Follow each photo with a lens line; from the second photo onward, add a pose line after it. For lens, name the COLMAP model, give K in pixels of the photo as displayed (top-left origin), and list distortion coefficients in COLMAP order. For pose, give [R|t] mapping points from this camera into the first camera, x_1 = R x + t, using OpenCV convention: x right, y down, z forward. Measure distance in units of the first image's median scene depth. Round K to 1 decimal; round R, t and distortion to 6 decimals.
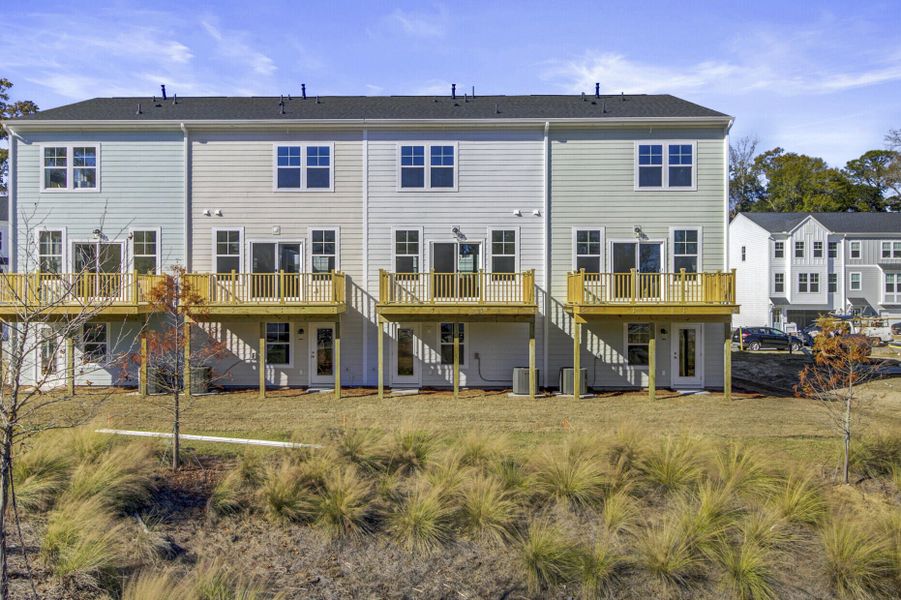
lens RADIAL K [[484.9, 0, 450.5], [0, 484.9, 263.3], [0, 0, 1]] dist [0.002422, 0.000678]
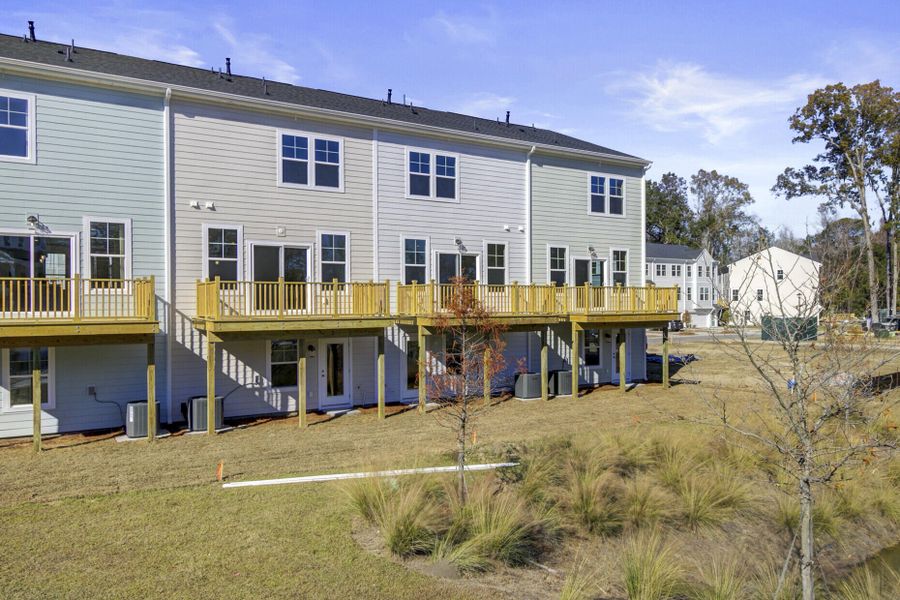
lens RADIAL K [[552.4, 0, 434.7], [0, 552.4, 268.2], [0, 0, 1]] dist [0.005191, 0.003363]
pose [[0.882945, 0.026616, 0.468721, -0.568390], [-0.024433, 0.999644, -0.010740, 0.000571], [-0.468840, -0.001969, 0.883281, 0.007742]]
